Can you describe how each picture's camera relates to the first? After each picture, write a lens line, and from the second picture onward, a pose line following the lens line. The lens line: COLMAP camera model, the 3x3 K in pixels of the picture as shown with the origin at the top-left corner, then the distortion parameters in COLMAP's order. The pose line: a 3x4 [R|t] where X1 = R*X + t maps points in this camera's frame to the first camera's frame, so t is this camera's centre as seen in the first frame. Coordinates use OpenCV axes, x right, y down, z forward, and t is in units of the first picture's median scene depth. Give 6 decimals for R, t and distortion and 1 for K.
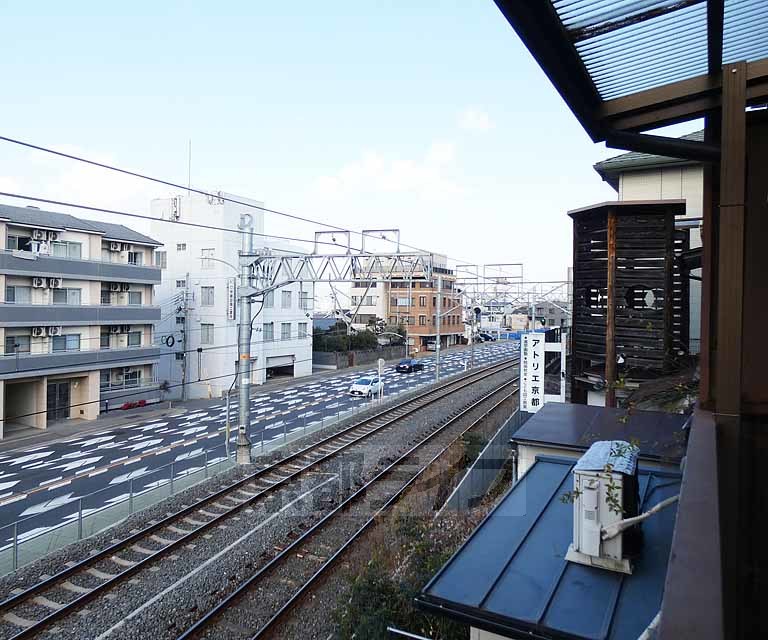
lens RADIAL K [[581.8, 0, 368.2], [0, 581.8, 315.9], [0, 0, 1]] dist [-0.004046, -0.005893]
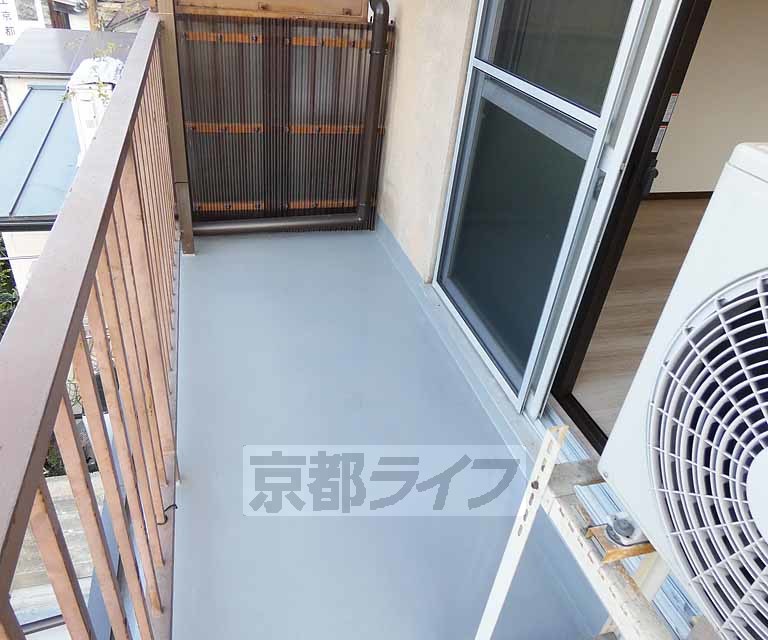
lens RADIAL K [[581.8, 0, 368.2], [0, 581.8, 315.9], [0, 0, 1]] dist [-0.004046, -0.005893]
pose [[0.704697, -0.338653, 0.623471, -0.054714], [-0.074967, 0.838279, 0.540063, -0.006793], [-0.705537, -0.427321, 0.565345, -0.143638]]
